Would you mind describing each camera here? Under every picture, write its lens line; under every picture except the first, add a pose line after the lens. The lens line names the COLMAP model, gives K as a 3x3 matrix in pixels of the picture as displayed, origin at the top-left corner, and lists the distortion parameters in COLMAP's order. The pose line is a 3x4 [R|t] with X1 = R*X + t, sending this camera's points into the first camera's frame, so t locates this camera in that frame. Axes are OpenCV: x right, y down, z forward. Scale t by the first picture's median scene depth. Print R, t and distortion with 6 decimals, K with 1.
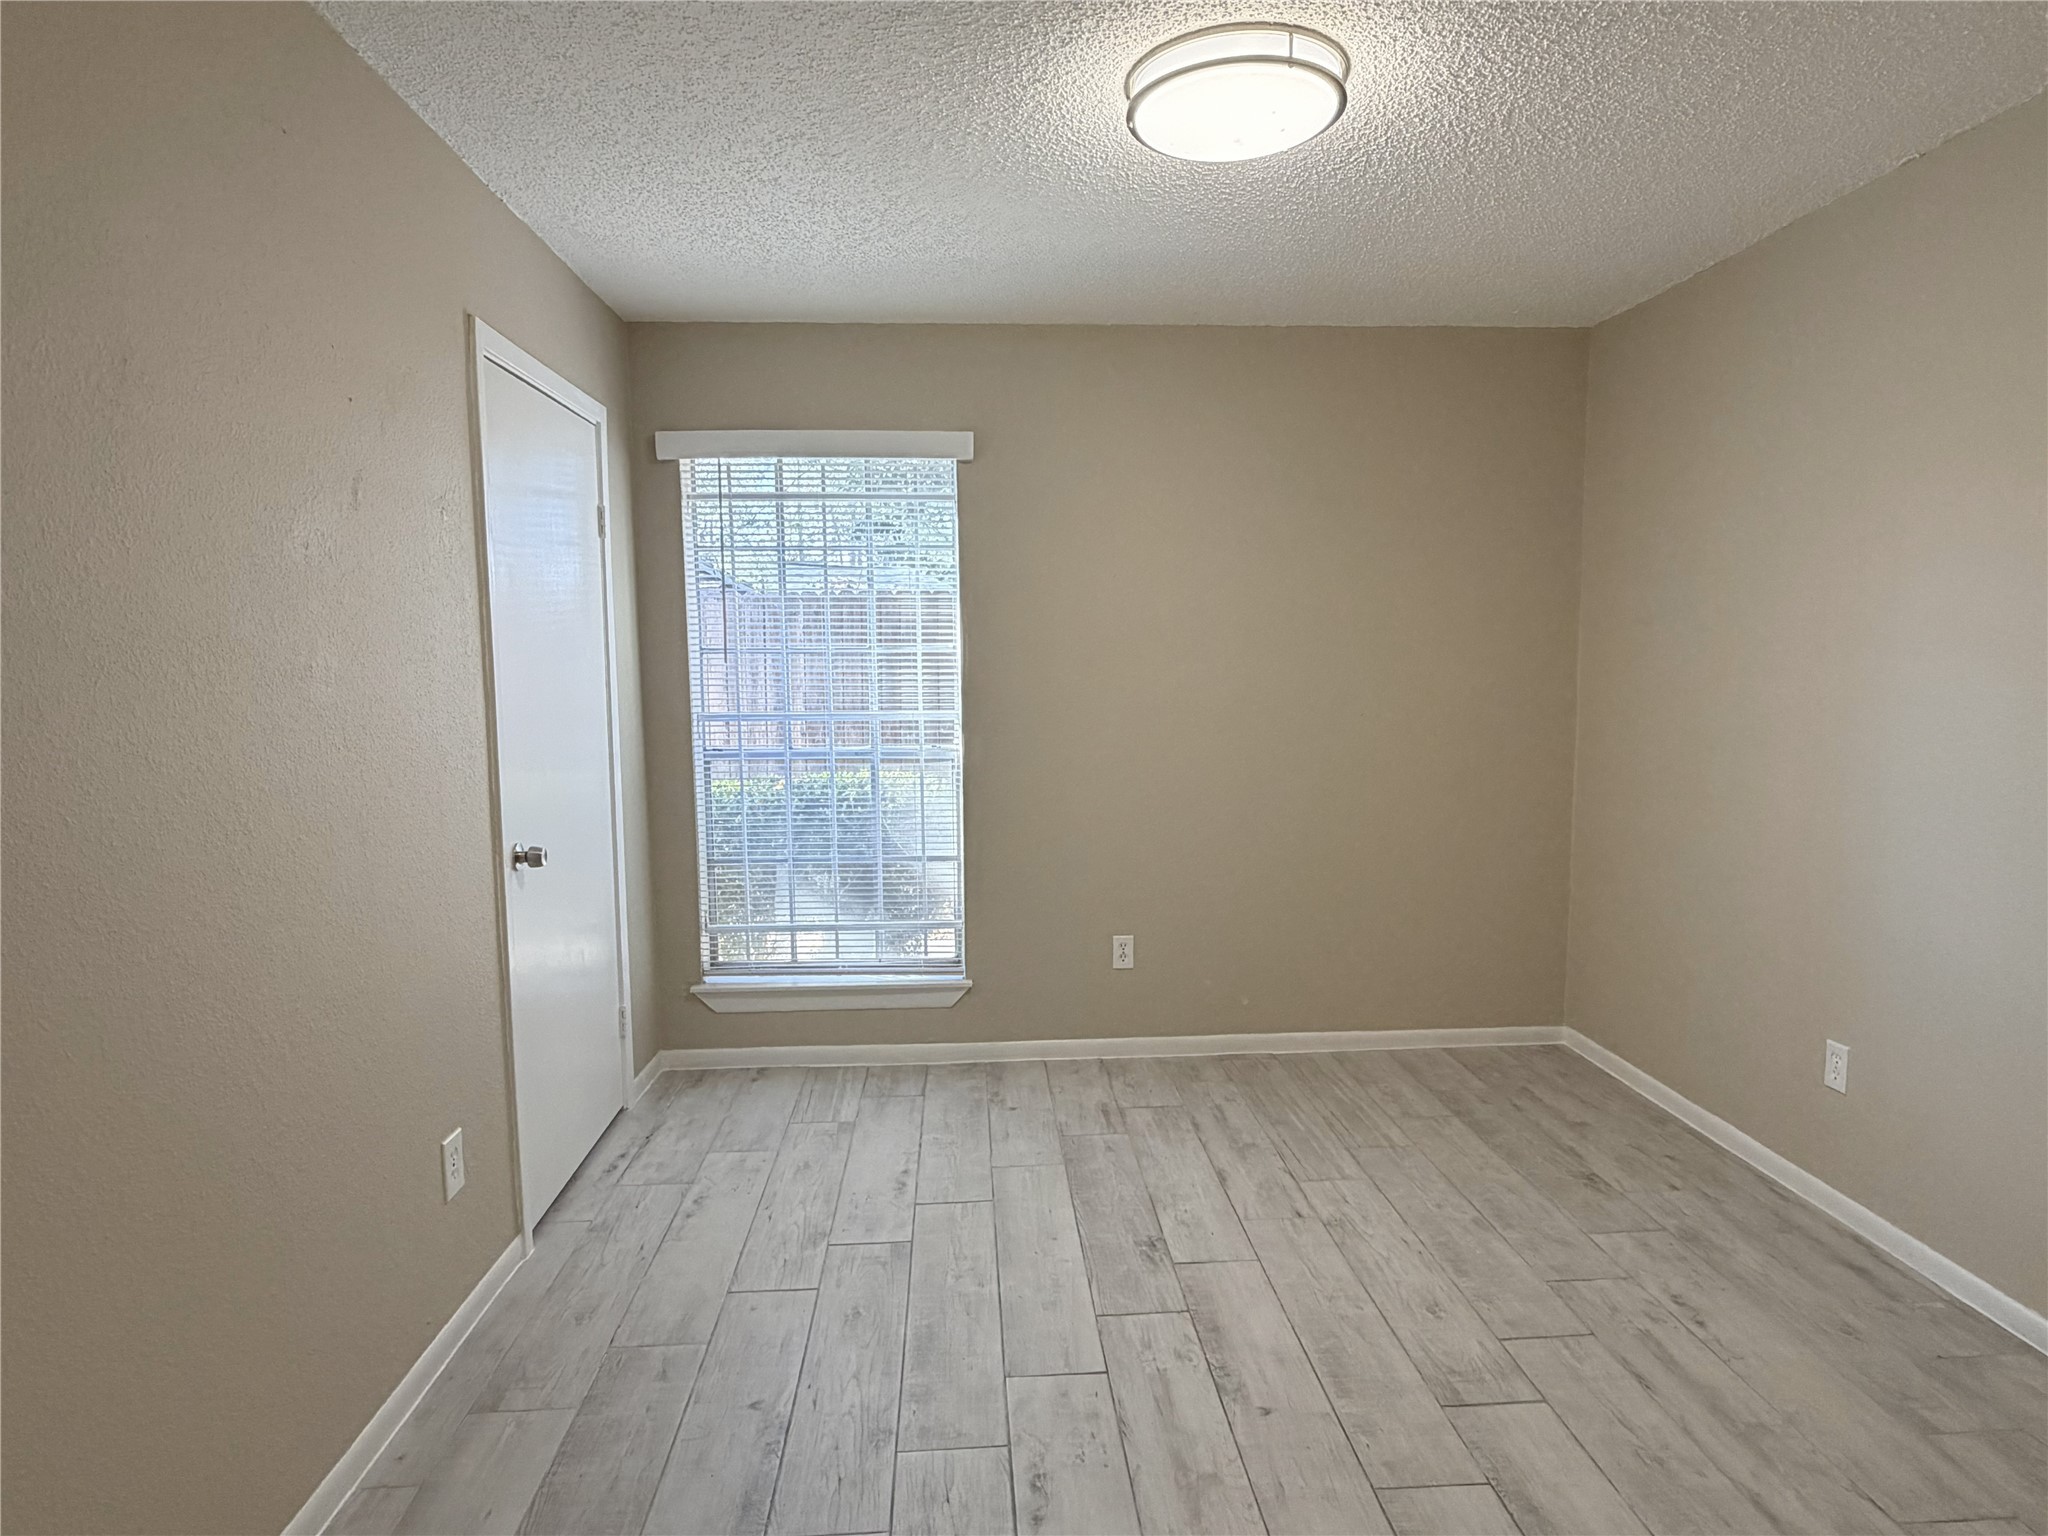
lens RADIAL K [[1170.1, 0, 1012.9], [0, 1170.1, 771.6], [0, 0, 1]] dist [-0.010163, 0.002388]
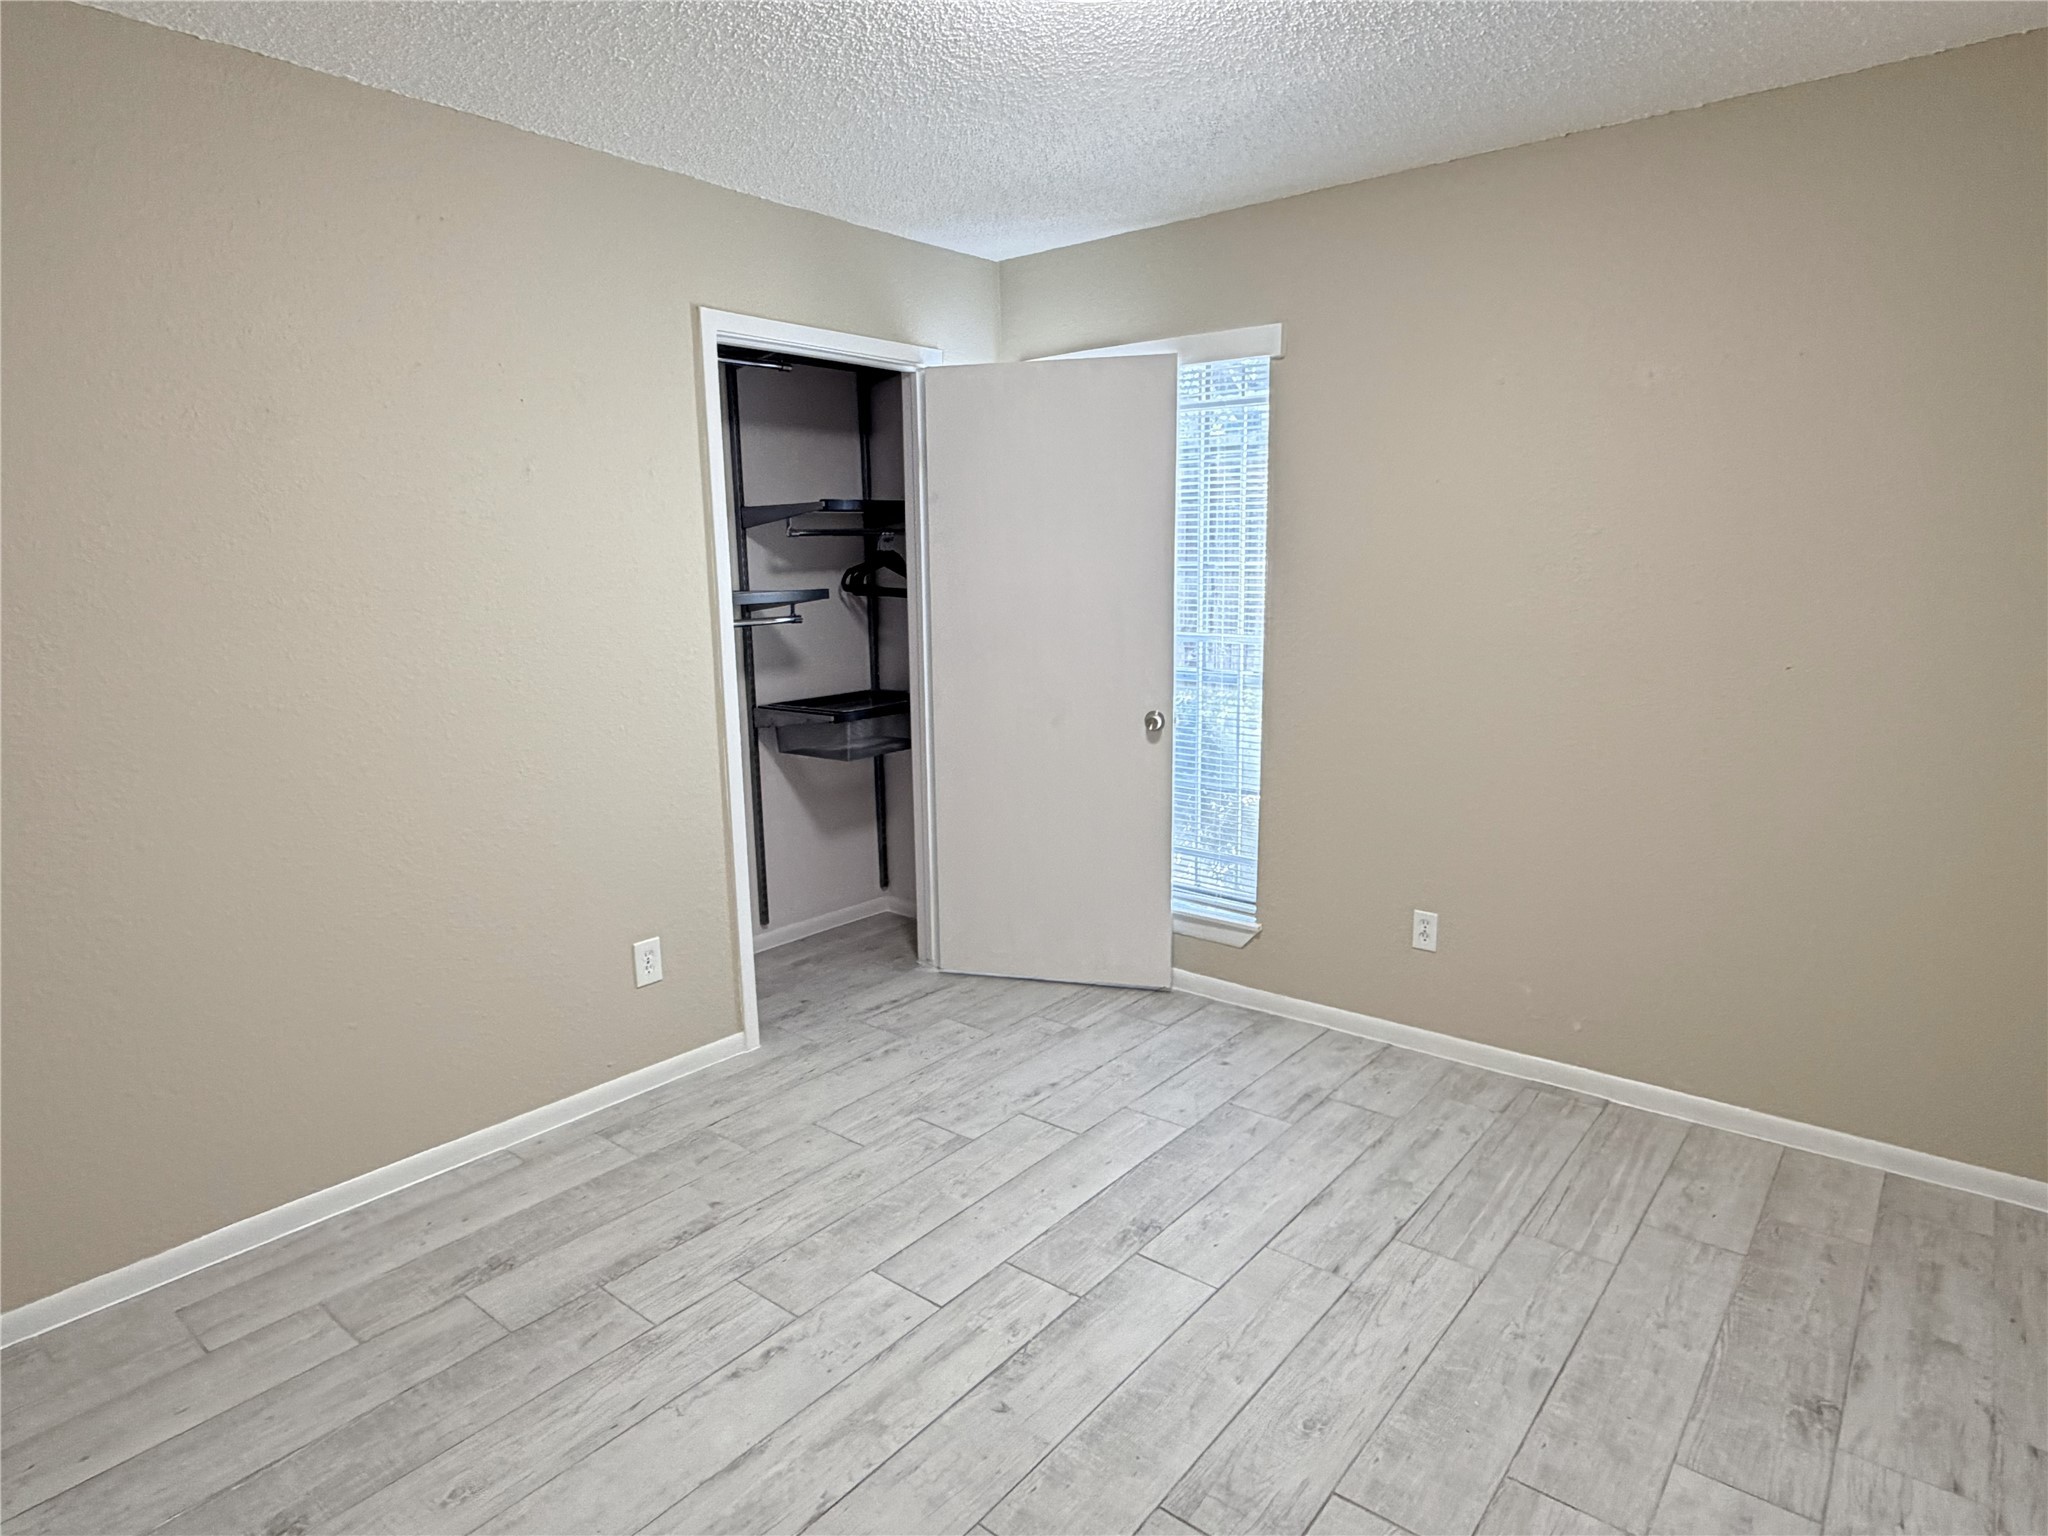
lens RADIAL K [[1170.1, 0, 1012.9], [0, 1170.1, 771.6], [0, 0, 1]] dist [-0.010163, 0.002388]
pose [[0.732429, 0.124361, -0.669390, 0.515911], [-0.061532, 0.991244, 0.116829, -0.048401], [0.678058, -0.044380, 0.733668, 0.218712]]
